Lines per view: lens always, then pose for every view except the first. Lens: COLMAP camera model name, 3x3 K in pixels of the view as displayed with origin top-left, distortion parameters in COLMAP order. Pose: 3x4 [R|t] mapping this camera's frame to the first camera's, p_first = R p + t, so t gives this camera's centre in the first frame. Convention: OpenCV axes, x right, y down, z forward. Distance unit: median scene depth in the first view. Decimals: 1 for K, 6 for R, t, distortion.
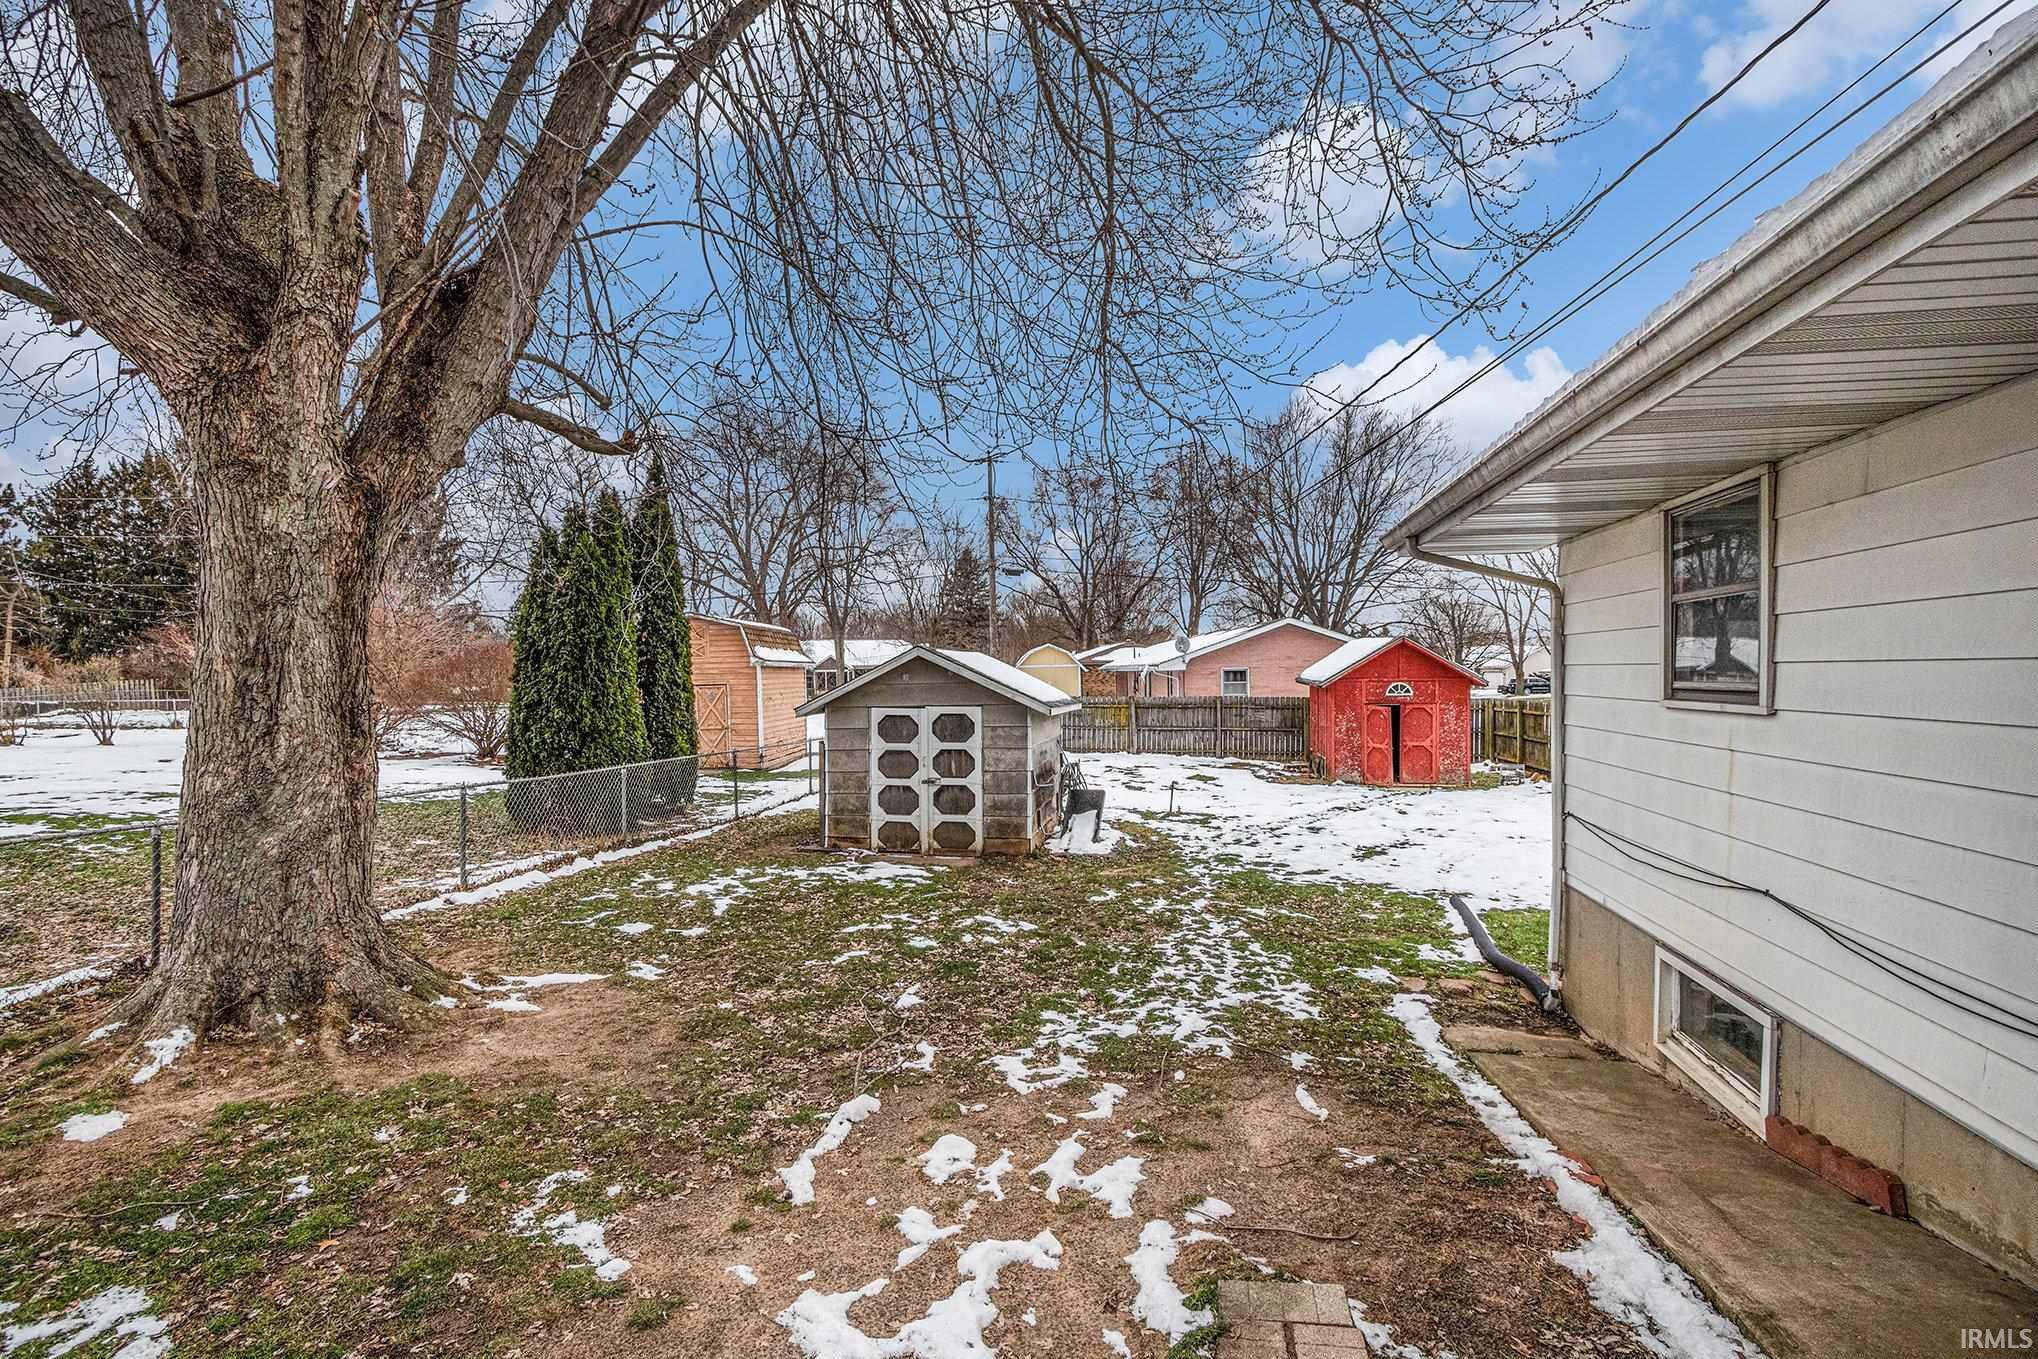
lens RADIAL K [[936.6, 0, 1016.9], [0, 936.6, 690.6], [0, 0, 1]] dist [-0.015803, 0.000270]
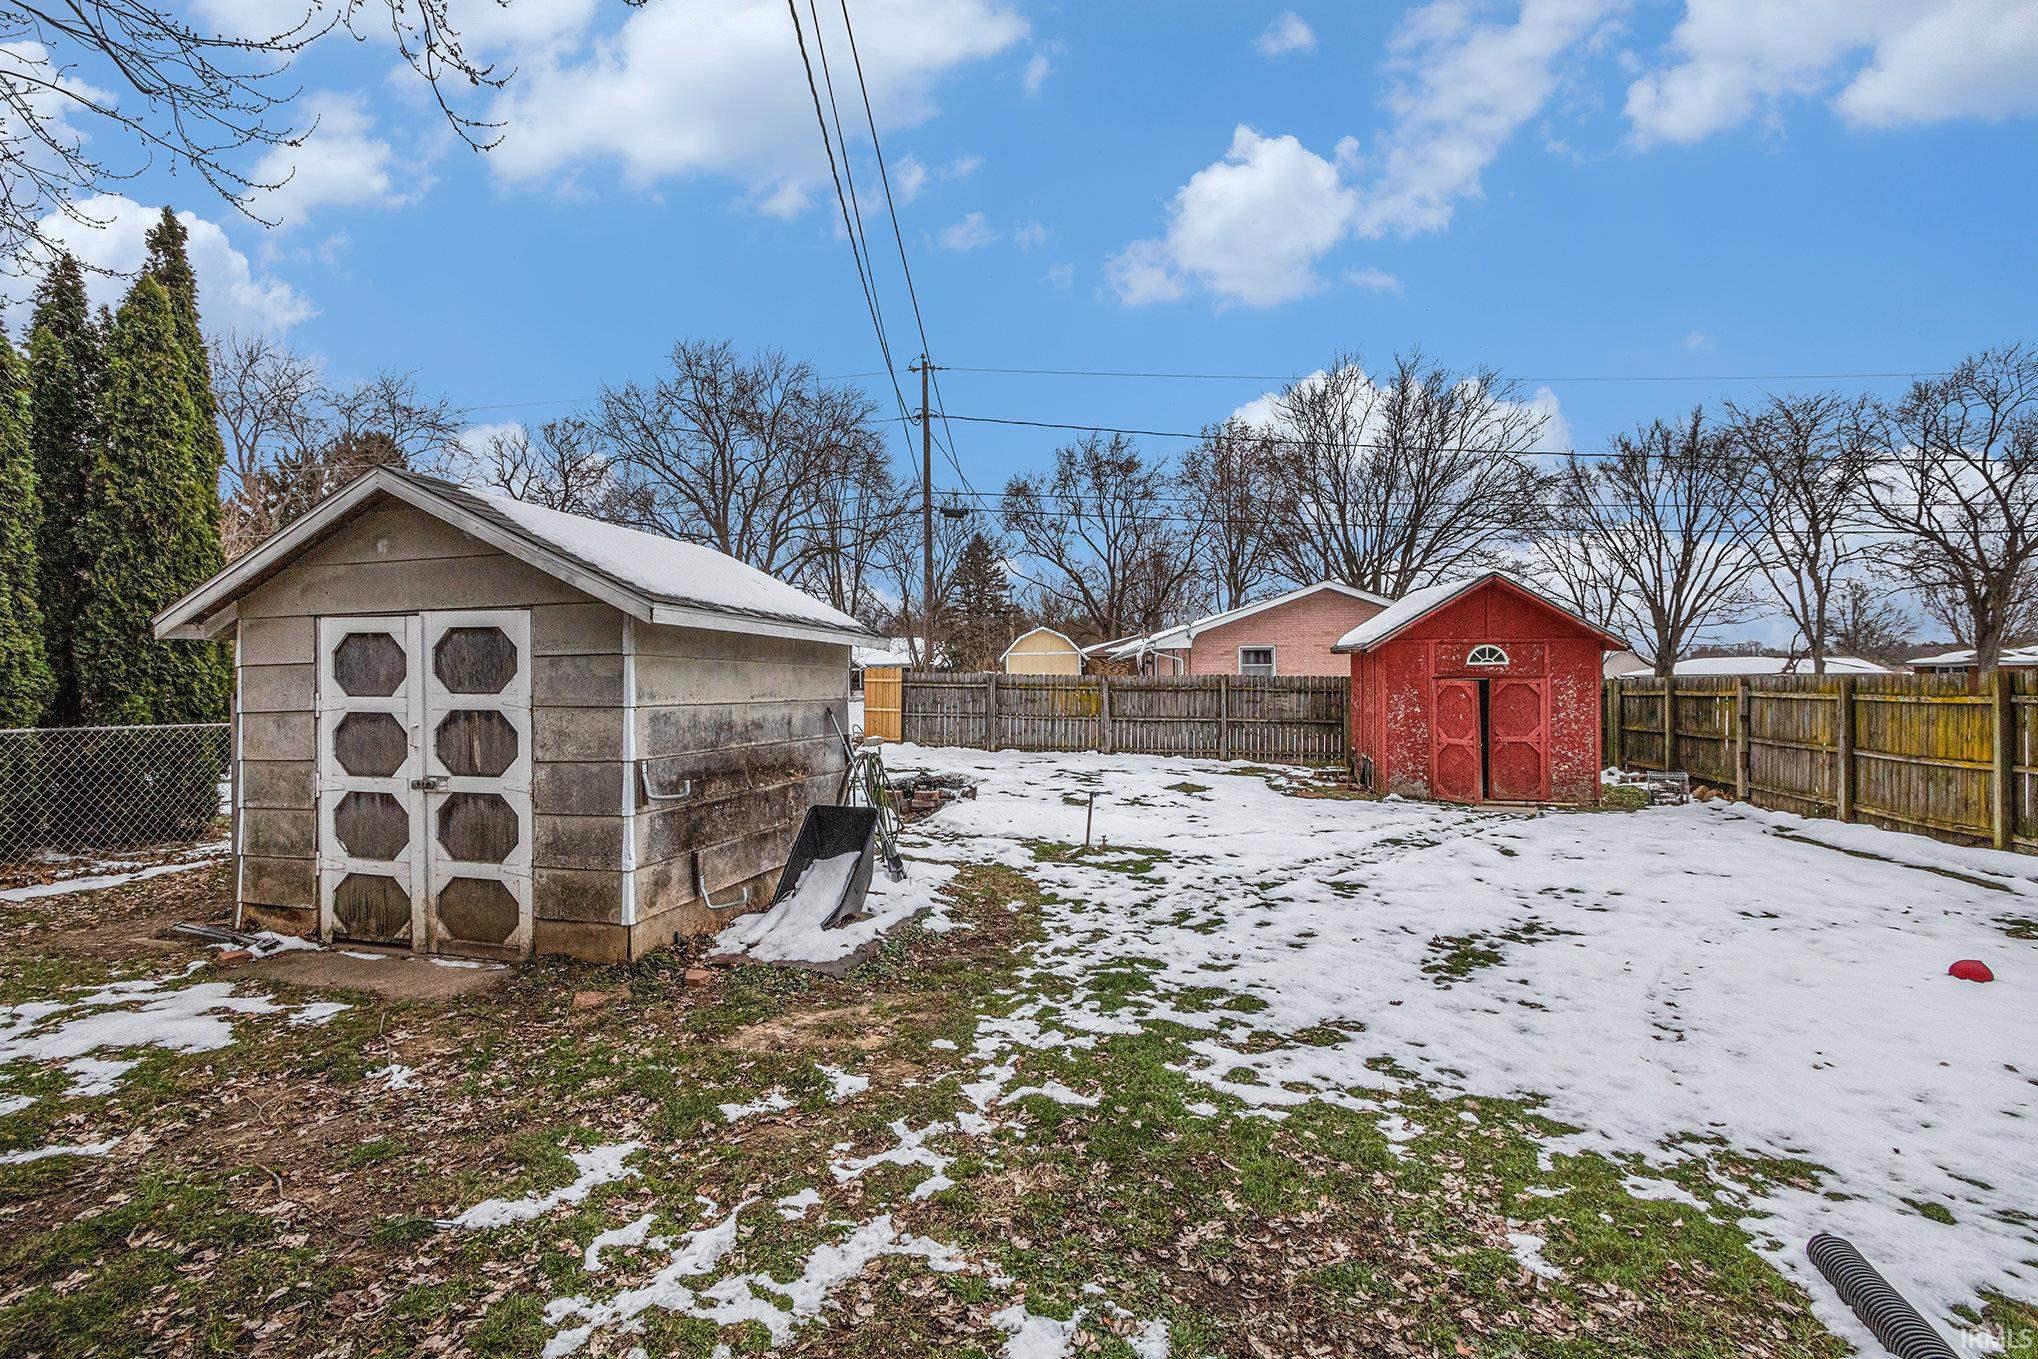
lens RADIAL K [[936.6, 0, 1014.1], [0, 936.6, 678.7], [0, 0, 1]] dist [-0.015803, 0.000270]
pose [[0.998489, 0.006844, -0.054529, 0.122487], [-0.008004, 0.999745, -0.021098, 0.033554], [0.054371, 0.021503, 0.998289, 0.354589]]
